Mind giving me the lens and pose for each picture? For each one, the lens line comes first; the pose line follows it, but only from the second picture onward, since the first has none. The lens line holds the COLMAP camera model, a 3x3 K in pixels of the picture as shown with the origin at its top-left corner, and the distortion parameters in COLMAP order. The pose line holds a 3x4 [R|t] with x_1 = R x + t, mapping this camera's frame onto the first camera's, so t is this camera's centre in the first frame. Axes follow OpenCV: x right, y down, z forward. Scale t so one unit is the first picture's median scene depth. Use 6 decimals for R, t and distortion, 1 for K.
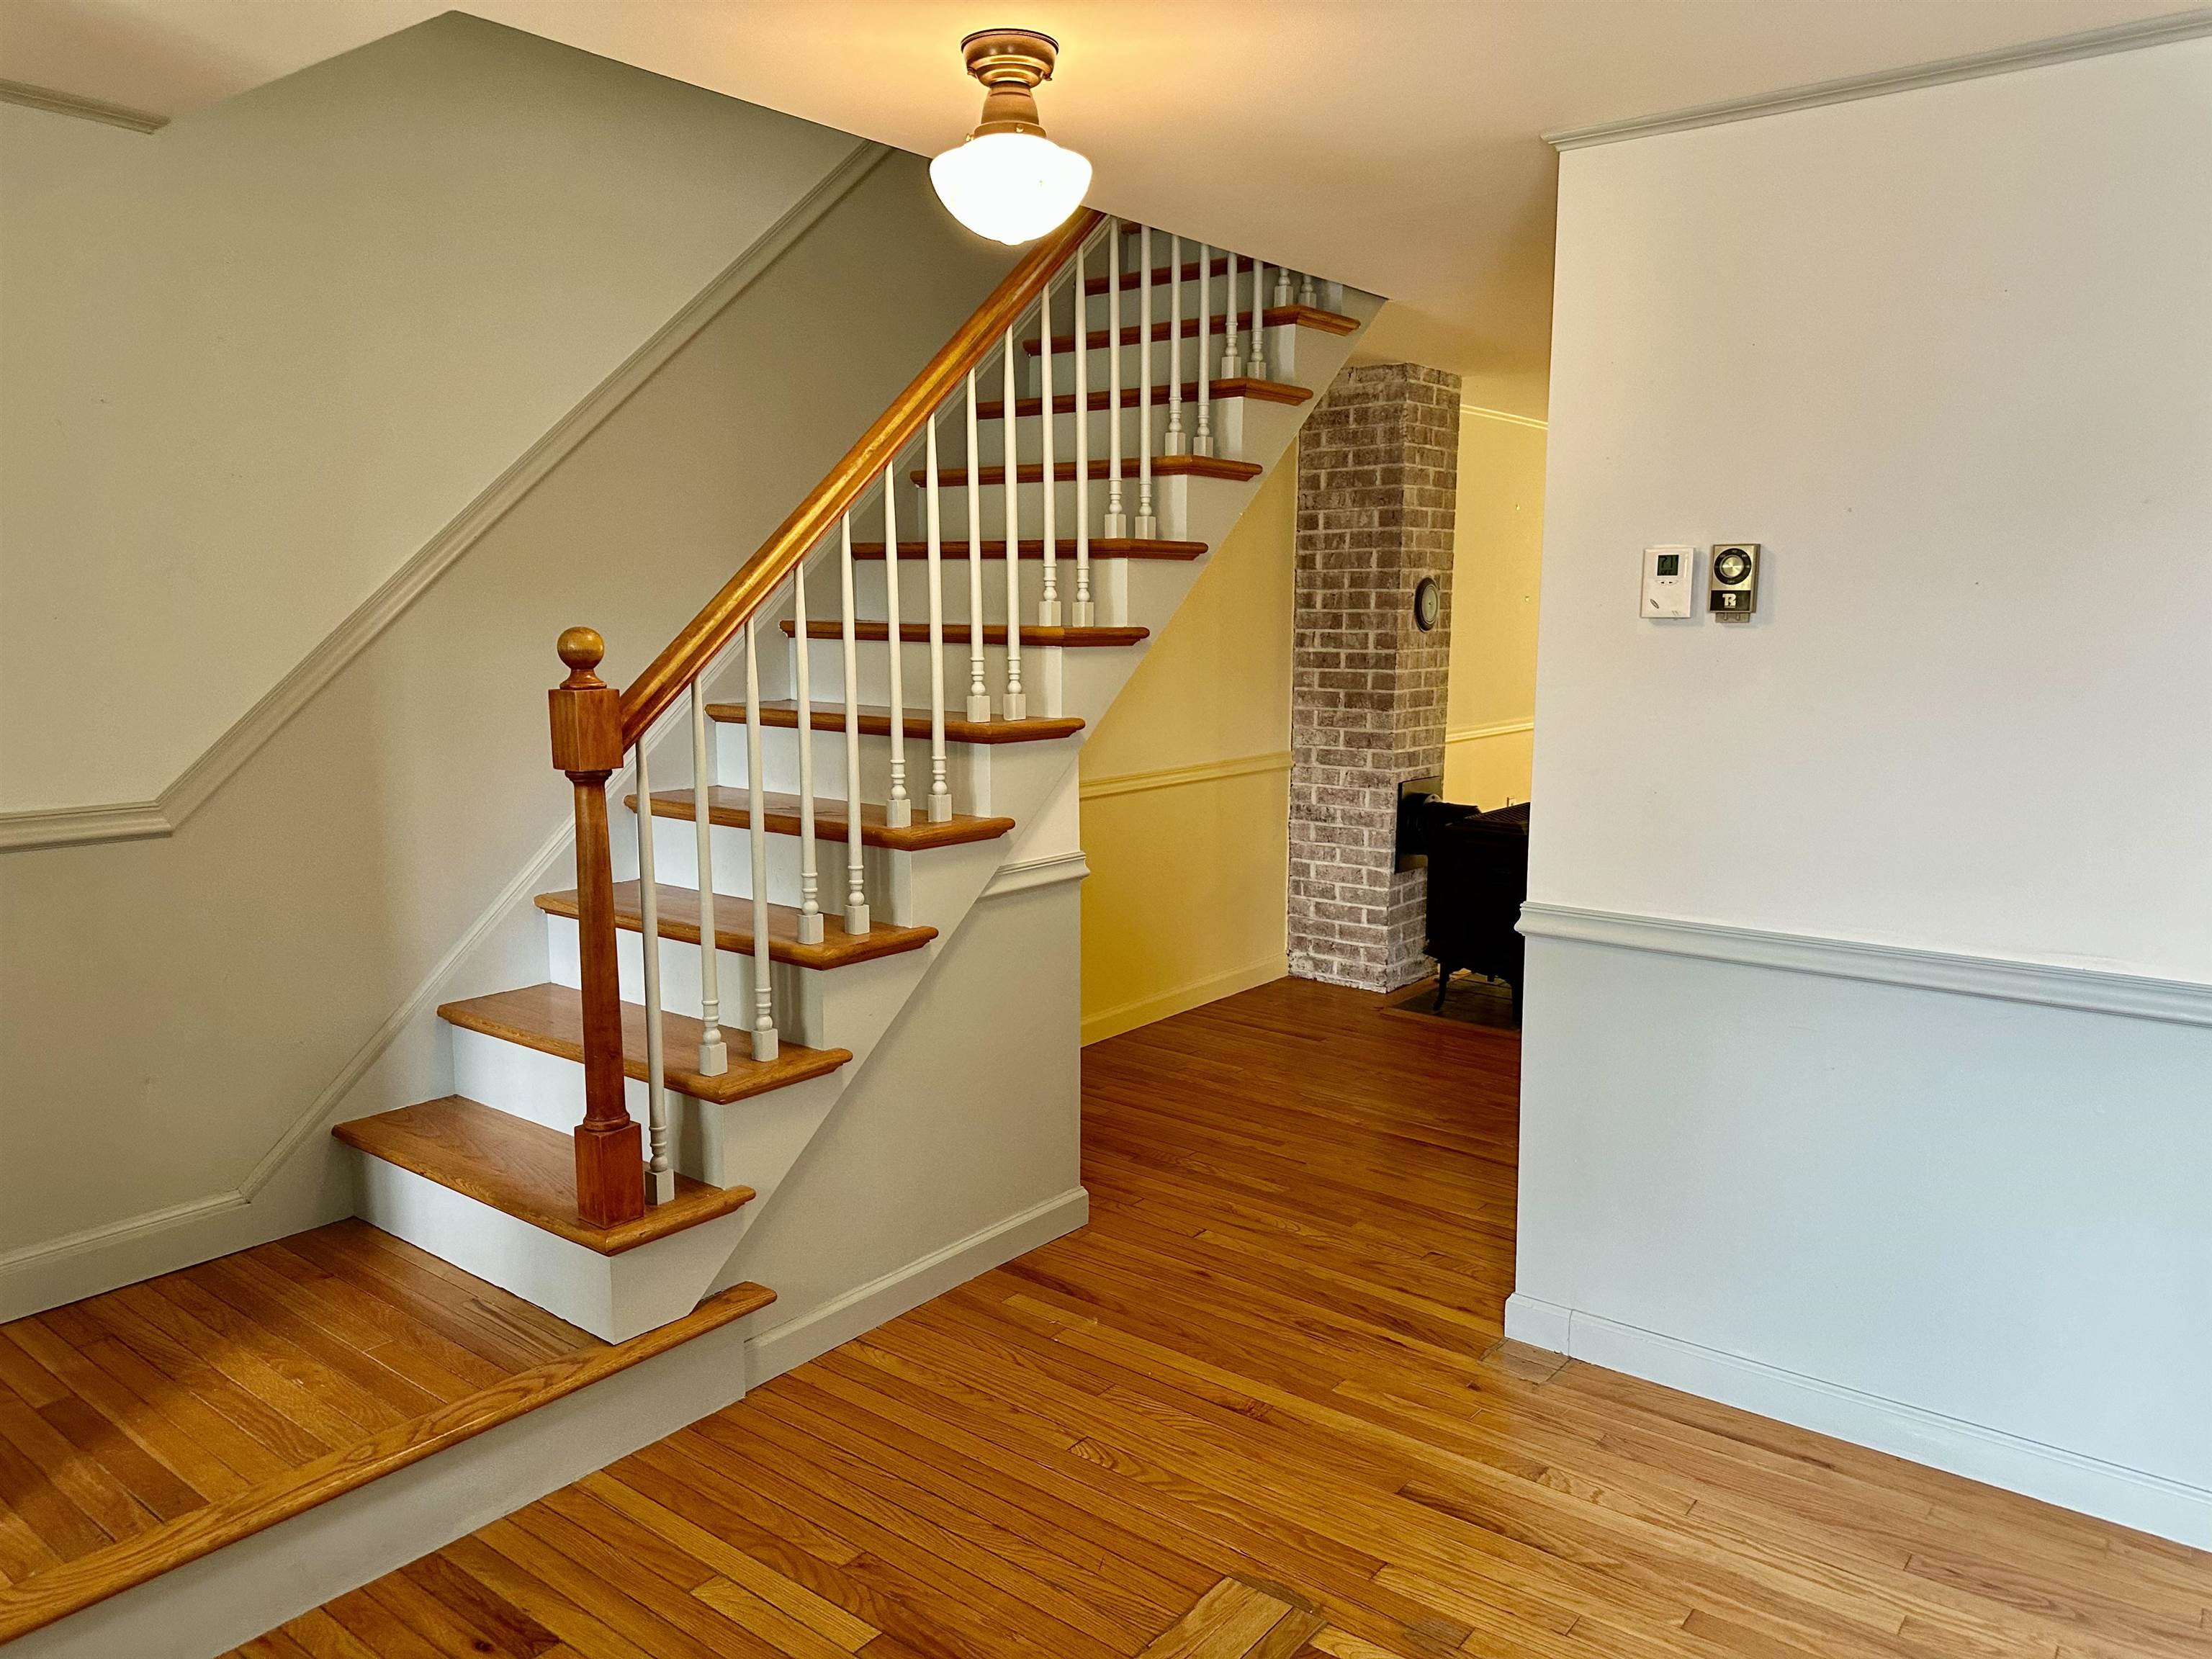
lens RADIAL K [[1557.8, 0, 1106.0], [0, 1557.8, 829.5], [0, 0, 1]] dist [0.059210, -0.086148]
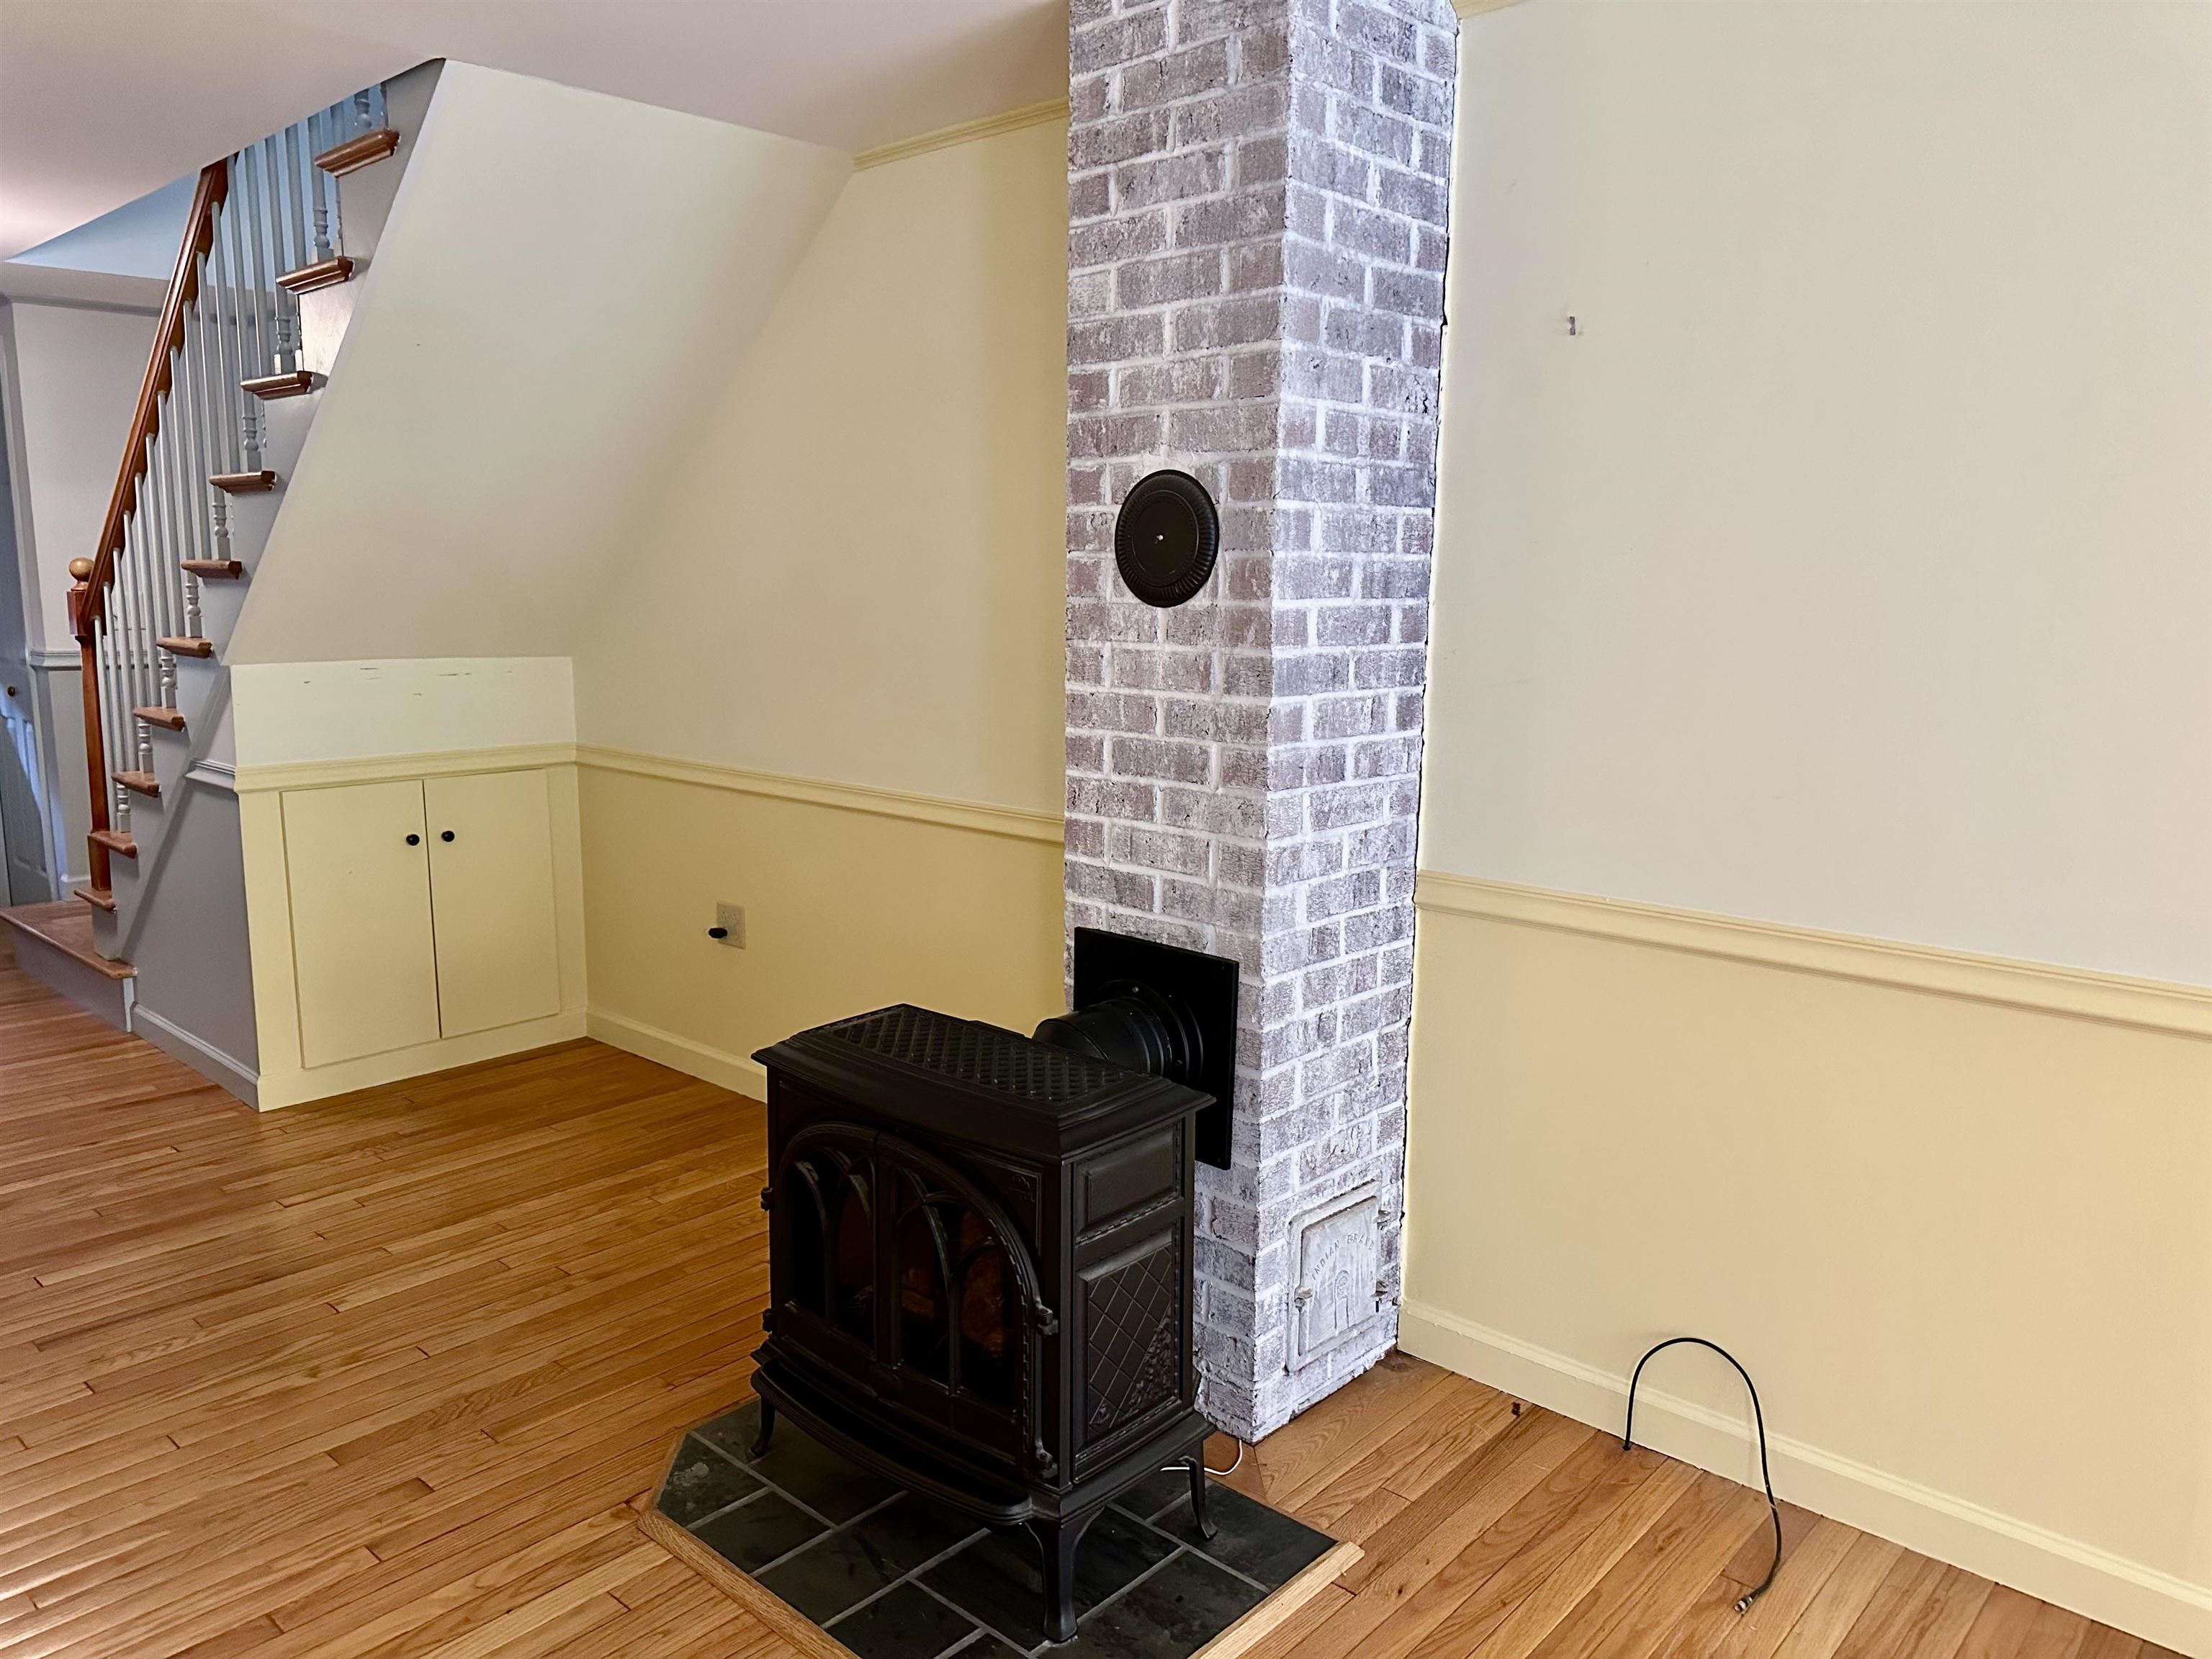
lens RADIAL K [[1557.8, 0, 1106.0], [0, 1557.8, 829.5], [0, 0, 1]] dist [0.059210, -0.086148]
pose [[-0.083244, 0.153436, -0.984646, 0.832457], [-0.141443, 0.976253, 0.164086, -0.176575], [0.986440, 0.152930, -0.059565, 1.342072]]
